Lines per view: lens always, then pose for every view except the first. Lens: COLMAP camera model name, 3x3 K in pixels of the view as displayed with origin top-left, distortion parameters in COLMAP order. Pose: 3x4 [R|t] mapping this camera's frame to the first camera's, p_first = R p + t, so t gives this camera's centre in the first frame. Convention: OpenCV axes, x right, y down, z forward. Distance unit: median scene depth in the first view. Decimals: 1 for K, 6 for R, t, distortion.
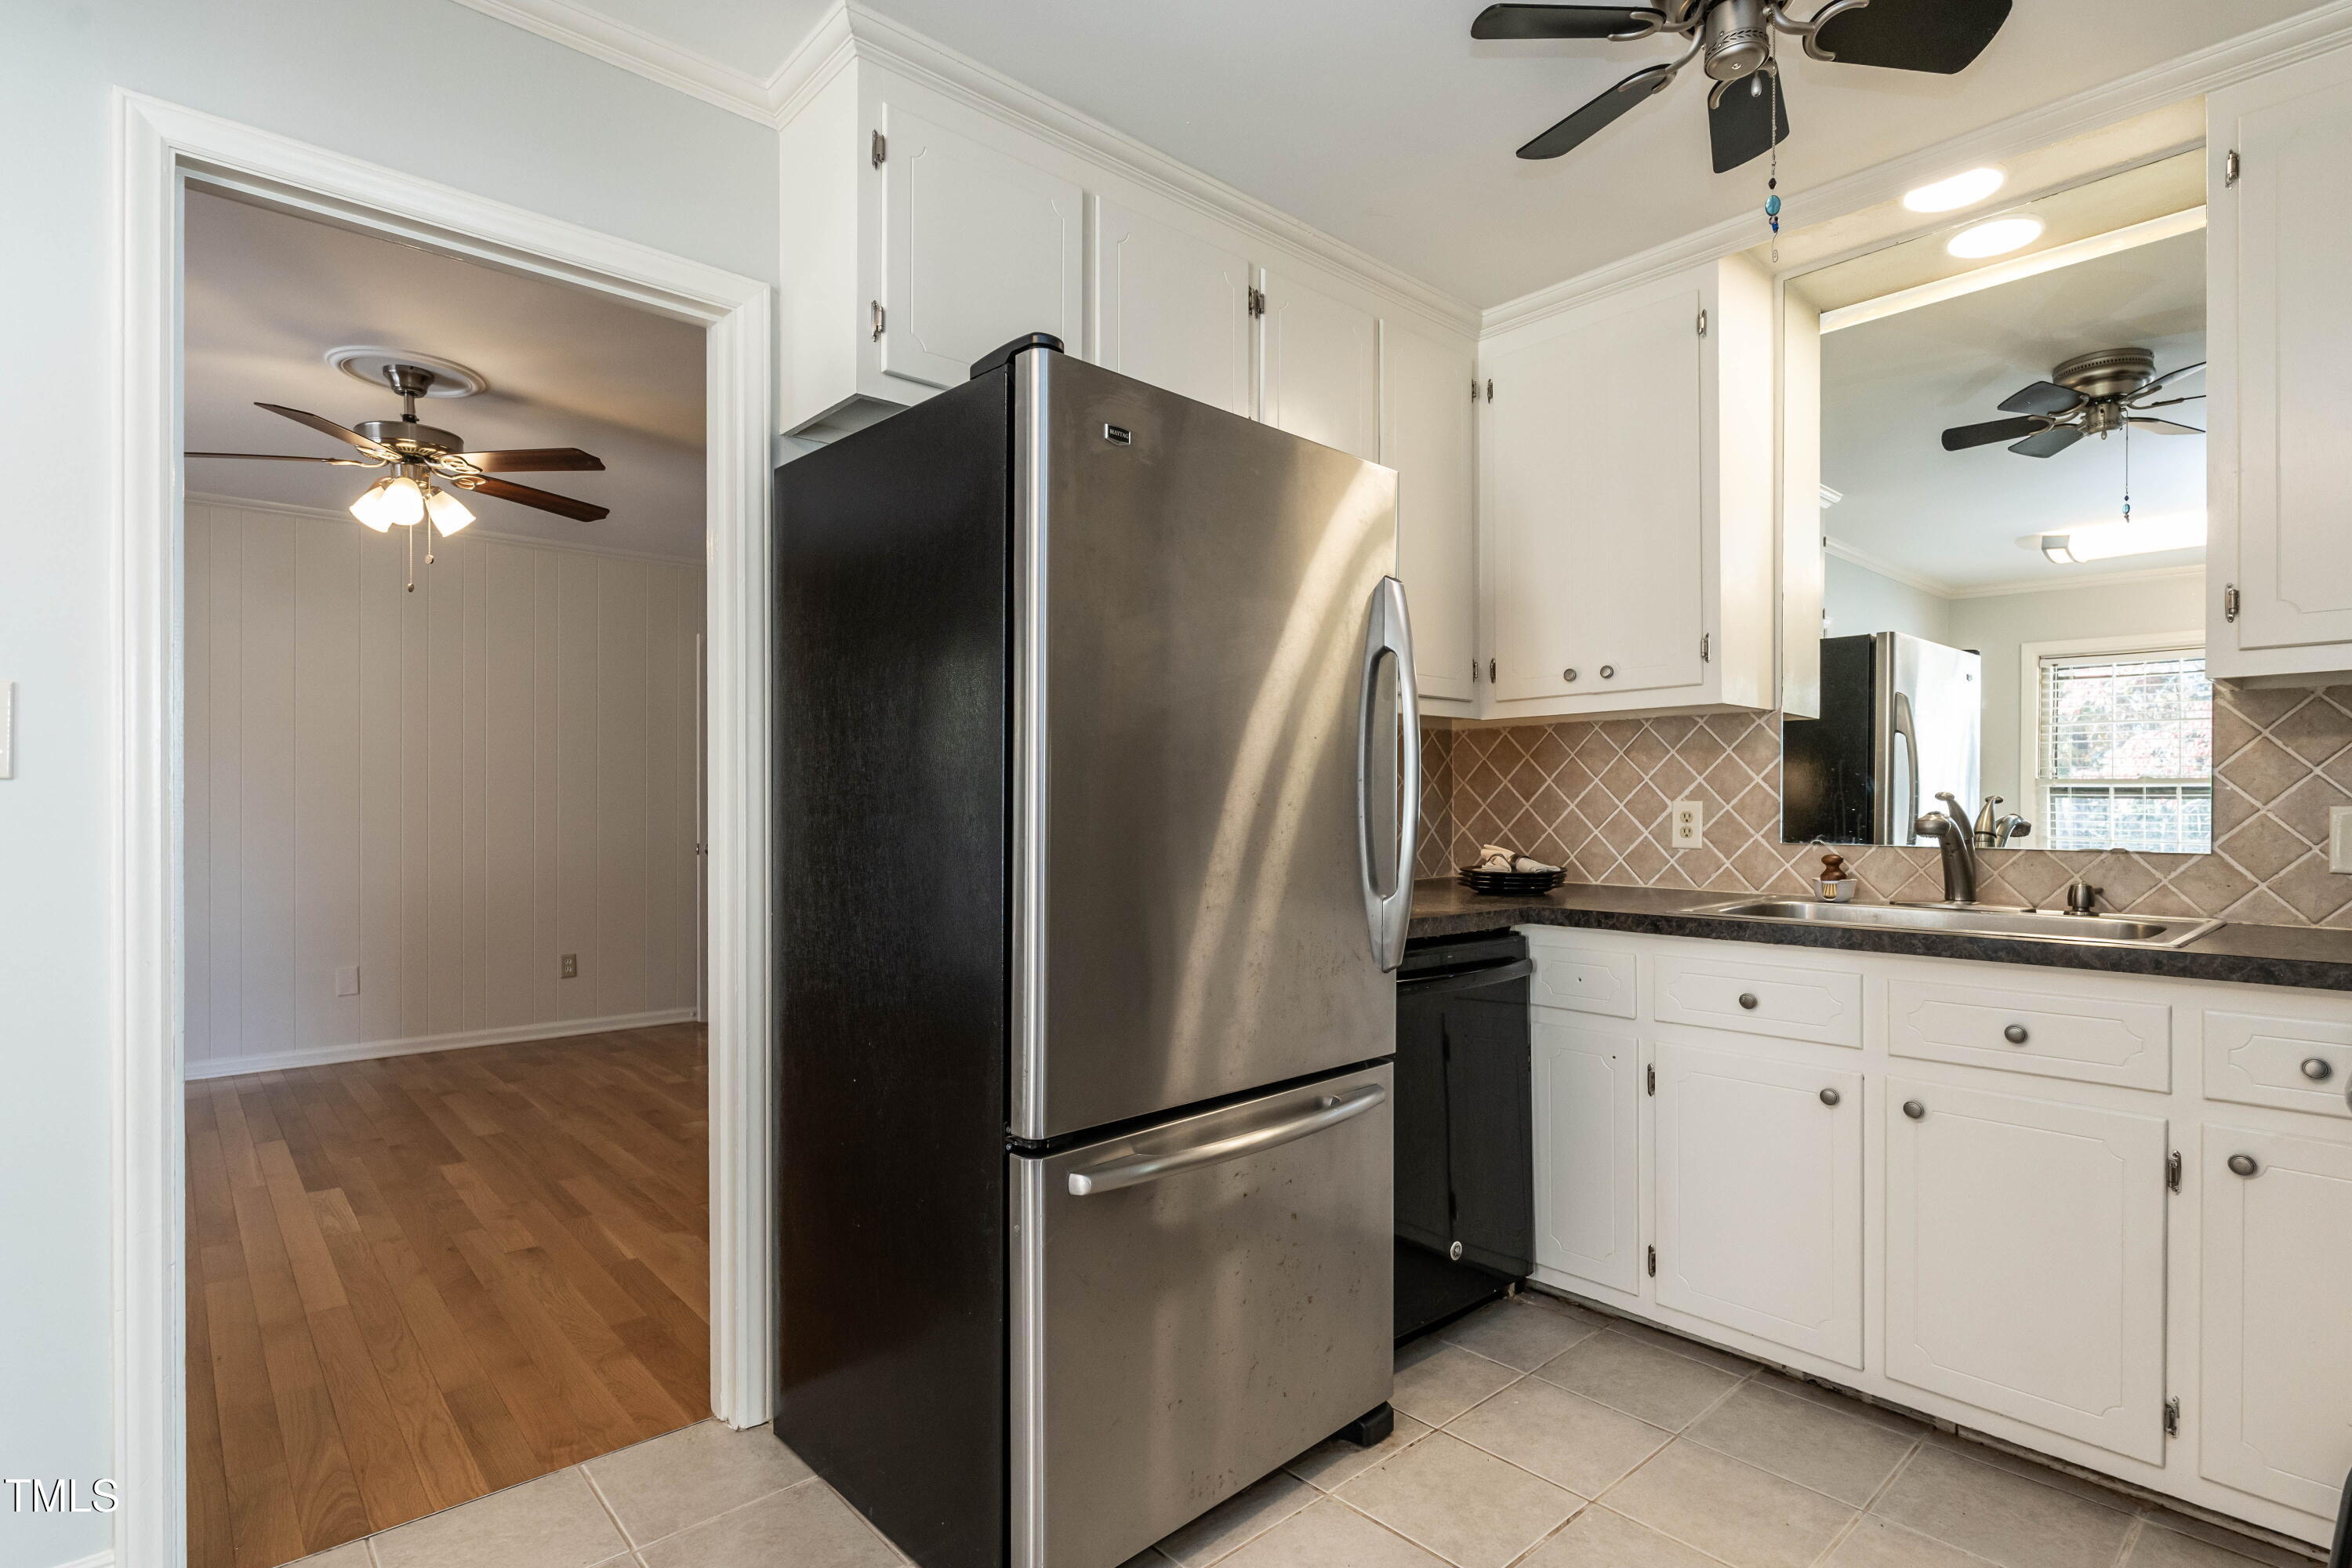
lens RADIAL K [[1149.6, 0, 1193.4], [0, 1149.6, 816.3], [0, 0, 1]] dist [0.003401, 0.000175]
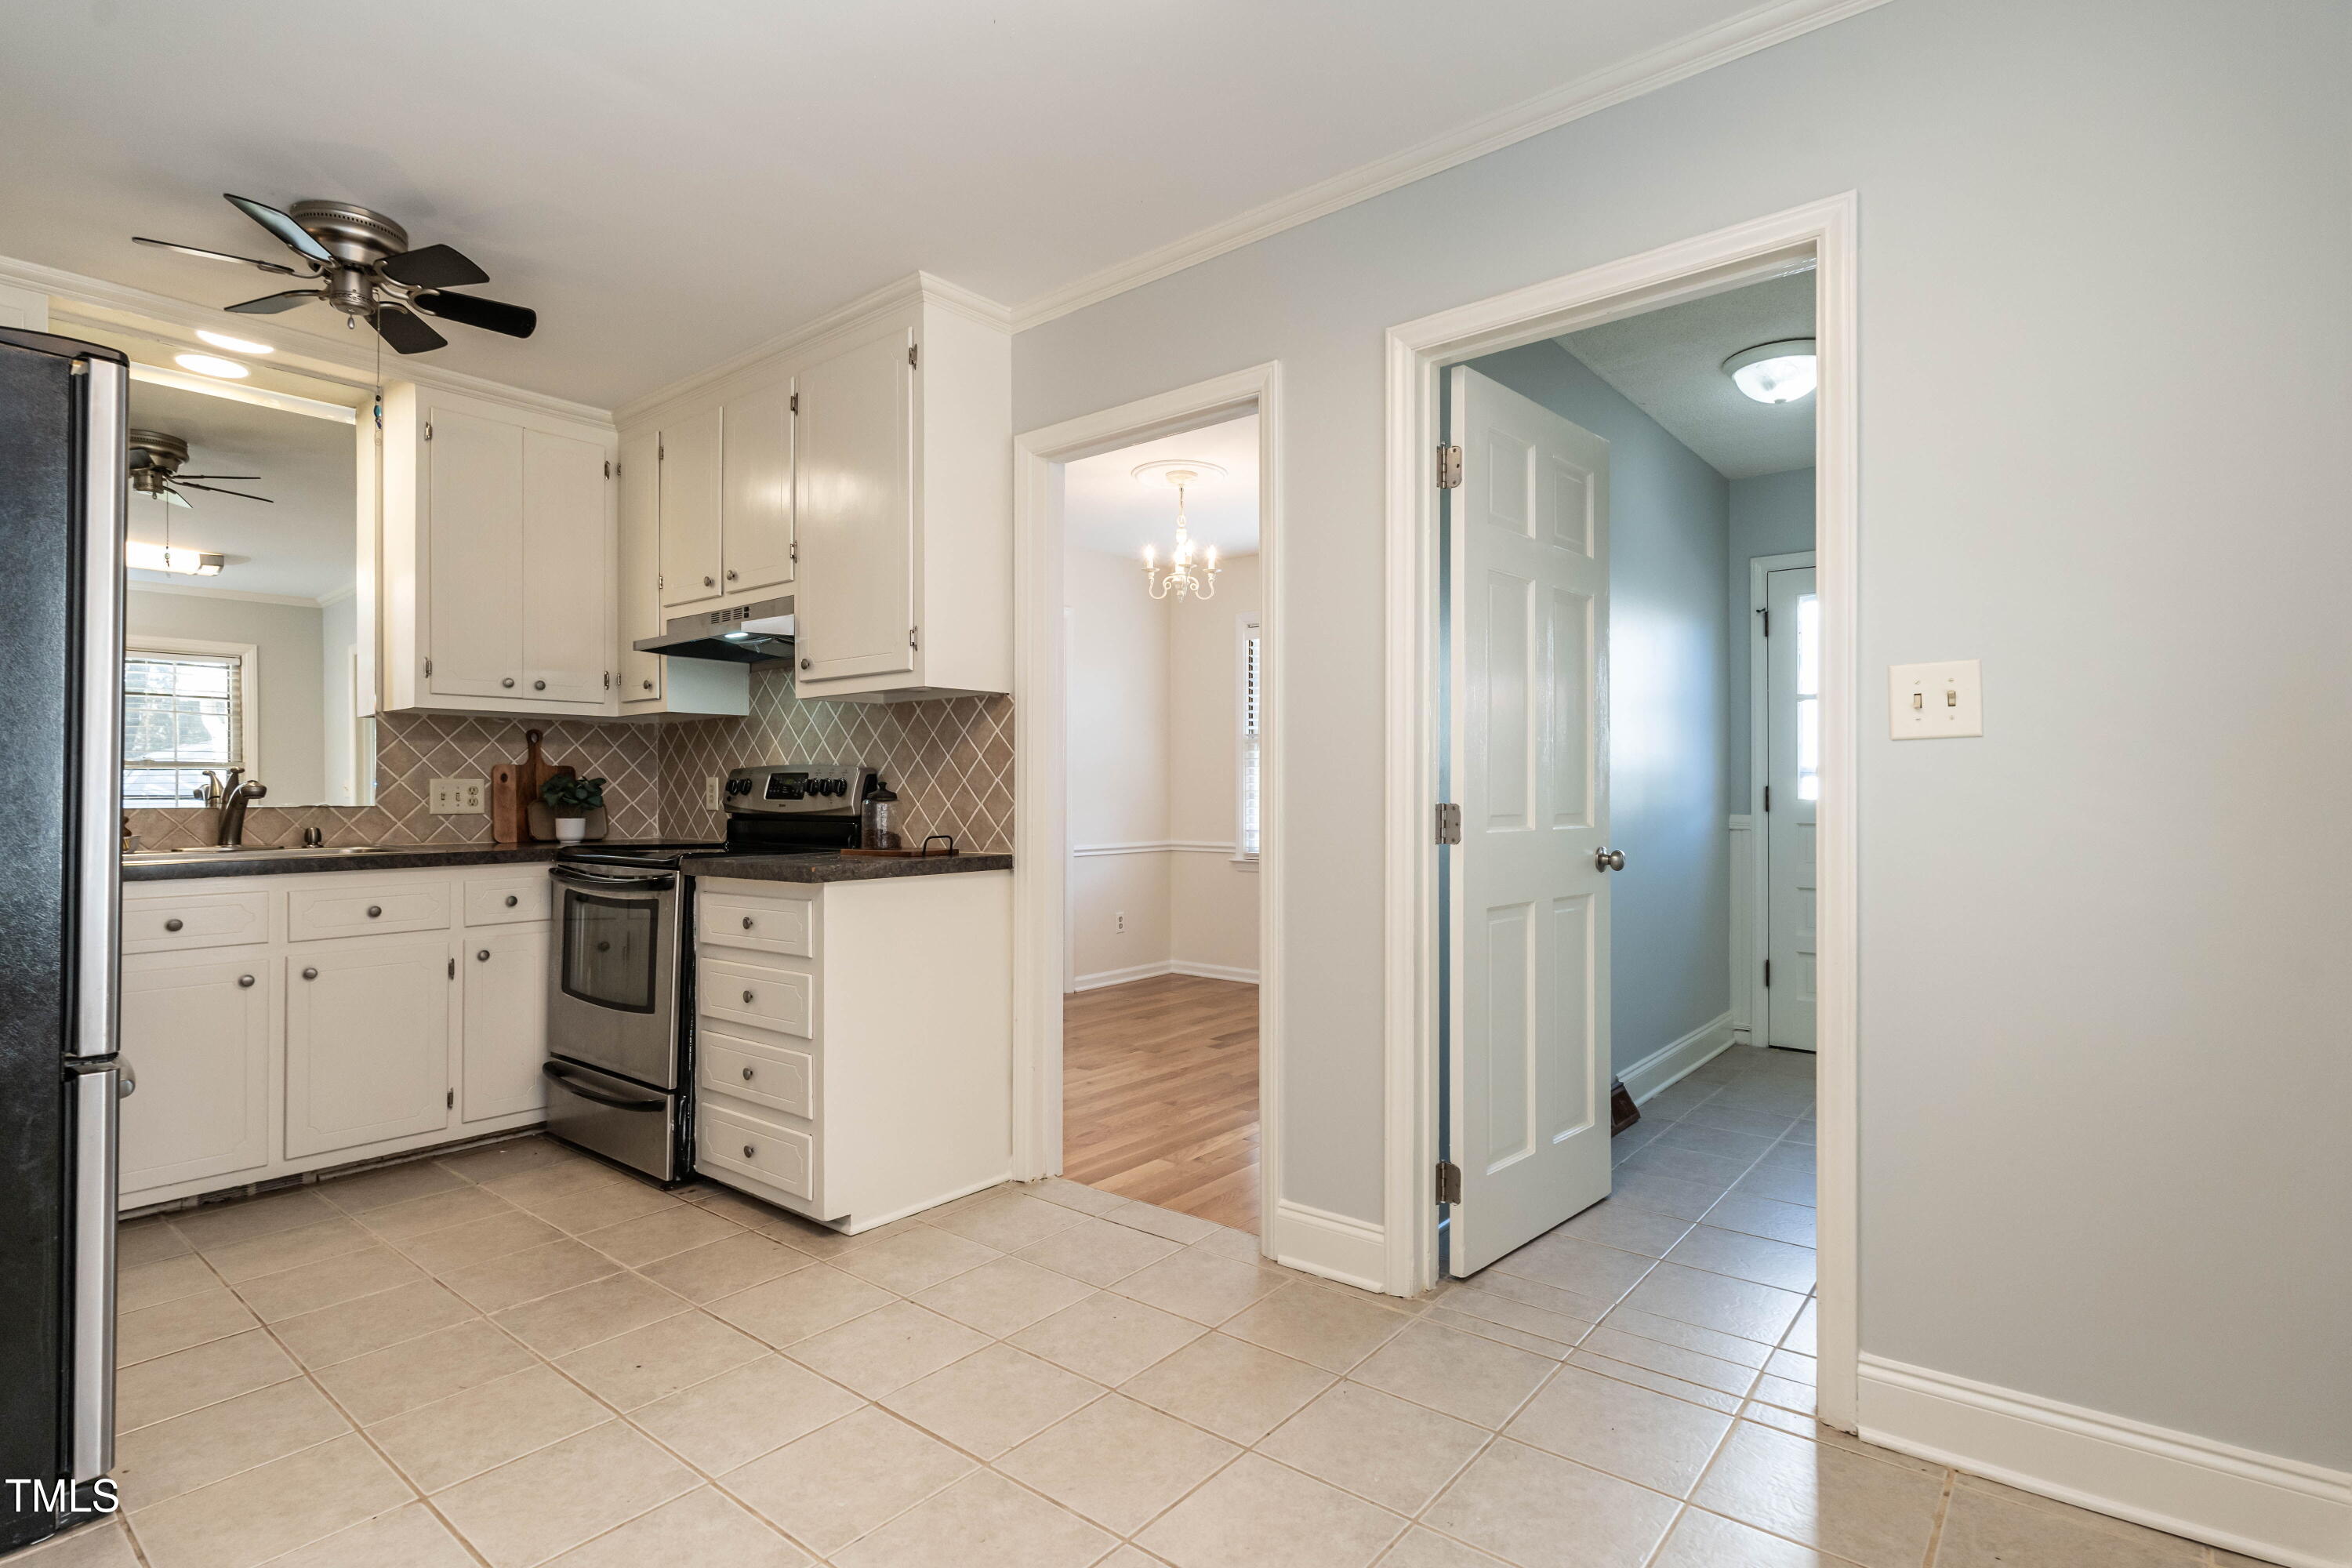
lens RADIAL K [[1149.6, 0, 1171.9], [0, 1149.6, 783.5], [0, 0, 1]] dist [0.003401, 0.000175]
pose [[-0.144901, 0.006769, 0.989423, -1.008657], [0.010374, 0.999932, -0.005322, 0.021327], [-0.989392, 0.009493, -0.144962, 0.081913]]
